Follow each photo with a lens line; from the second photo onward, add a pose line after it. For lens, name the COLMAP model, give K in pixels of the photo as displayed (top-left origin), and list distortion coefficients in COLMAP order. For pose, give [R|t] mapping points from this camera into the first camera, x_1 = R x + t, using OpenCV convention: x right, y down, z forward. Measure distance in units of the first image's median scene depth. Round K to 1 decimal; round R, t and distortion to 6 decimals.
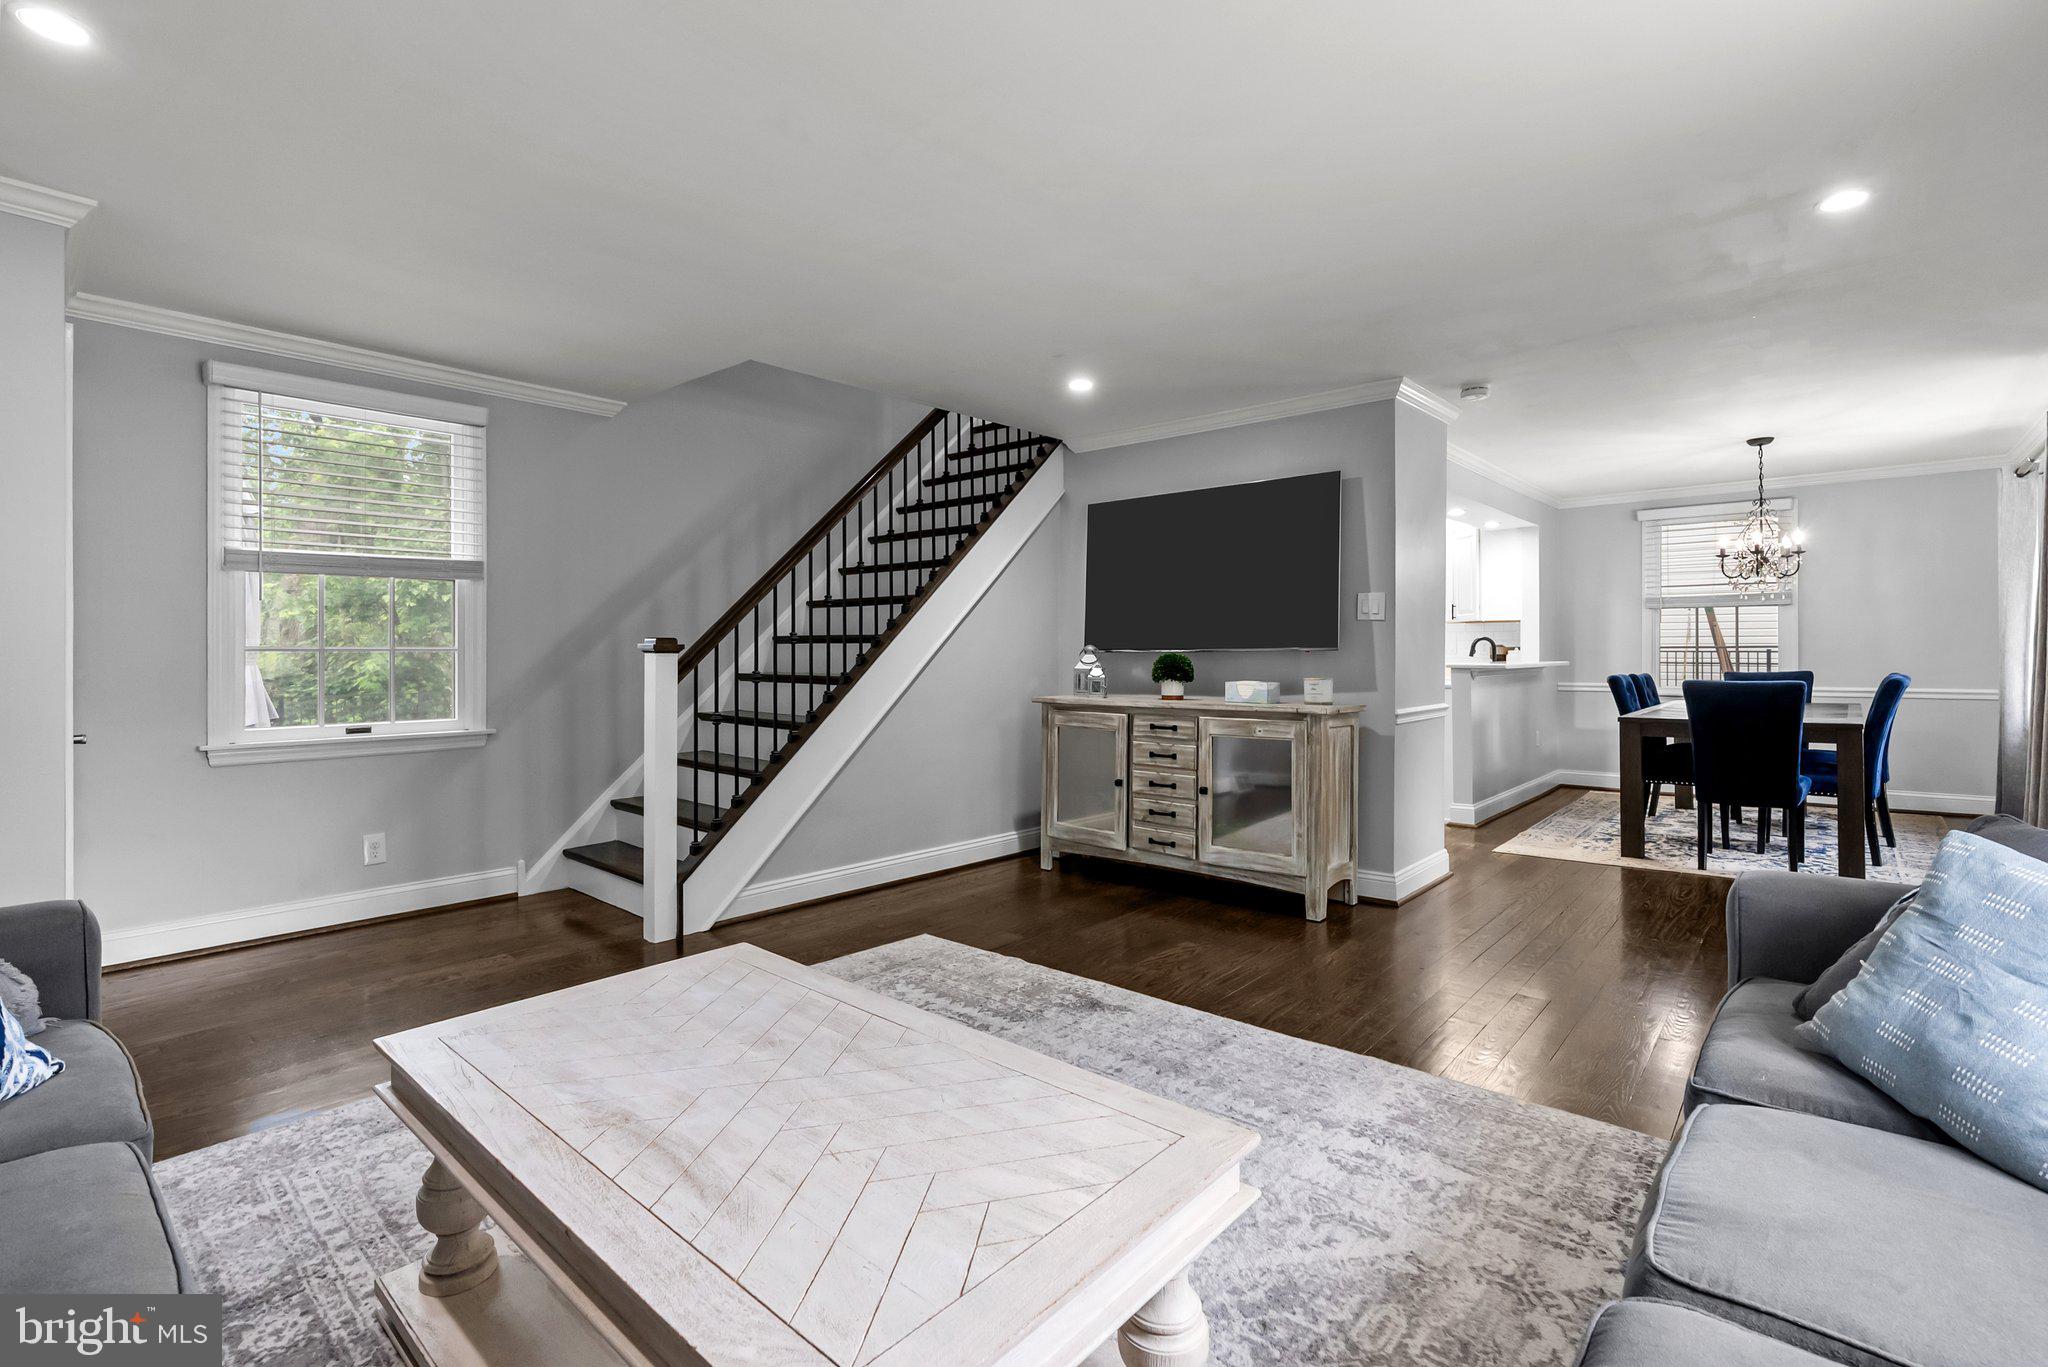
lens RADIAL K [[933.1, 0, 1045.3], [0, 933.1, 647.3], [0, 0, 1]] dist [-0.004455, -0.000507]
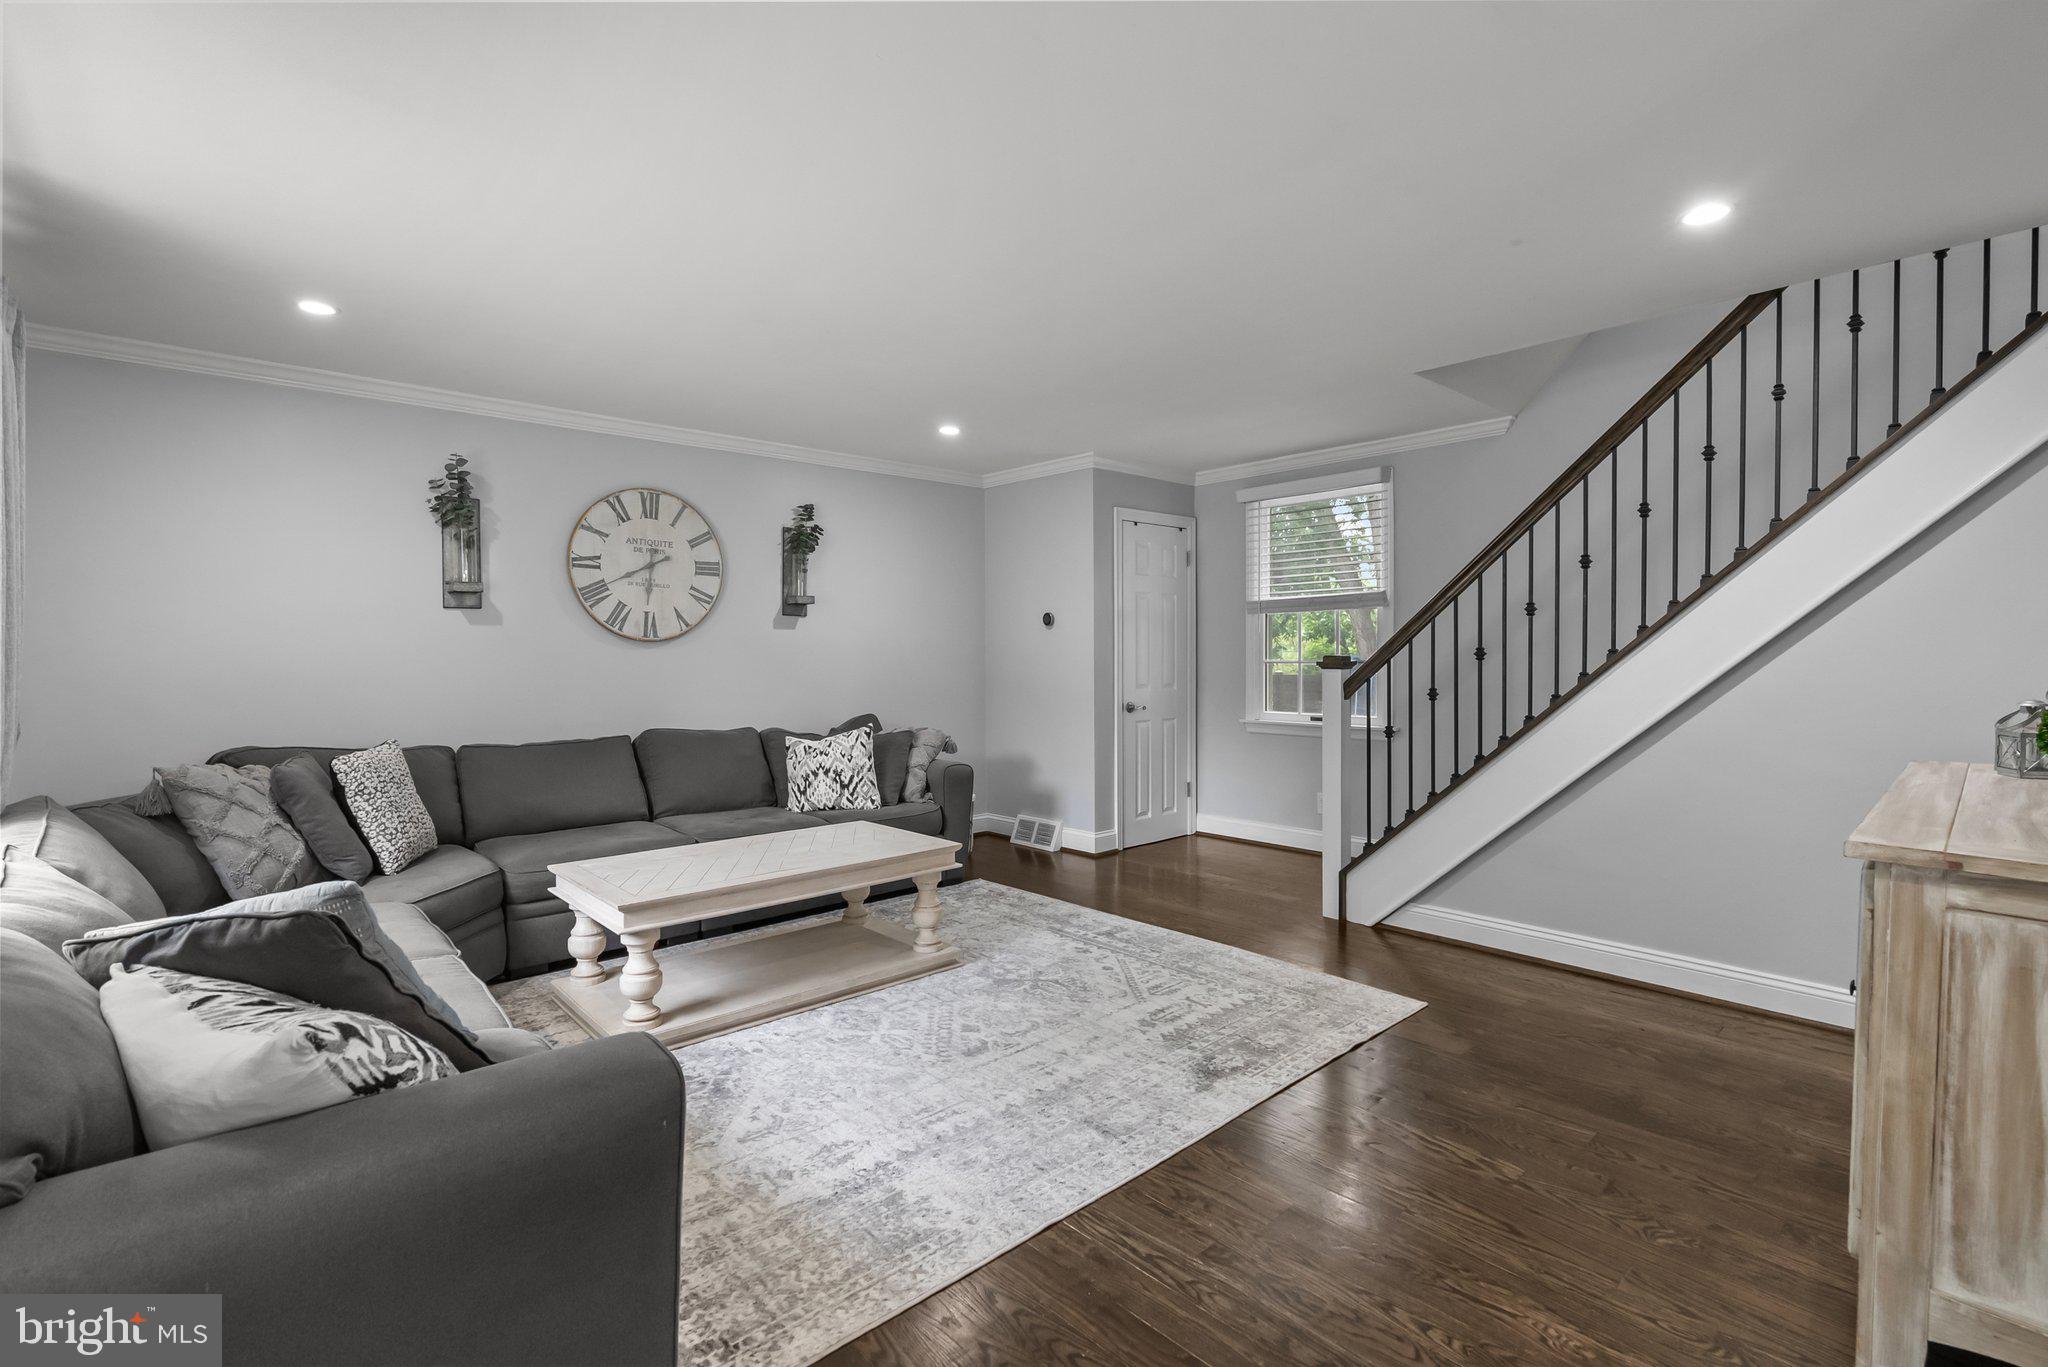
lens RADIAL K [[933.1, 0, 1027.7], [0, 933.1, 682.1], [0, 0, 1]] dist [-0.004455, -0.000507]
pose [[-0.117499, 0.032782, -0.992532, 0.973203], [0.009451, 0.999447, 0.031892, -0.022807], [0.993028, -0.005633, -0.117744, 0.956893]]
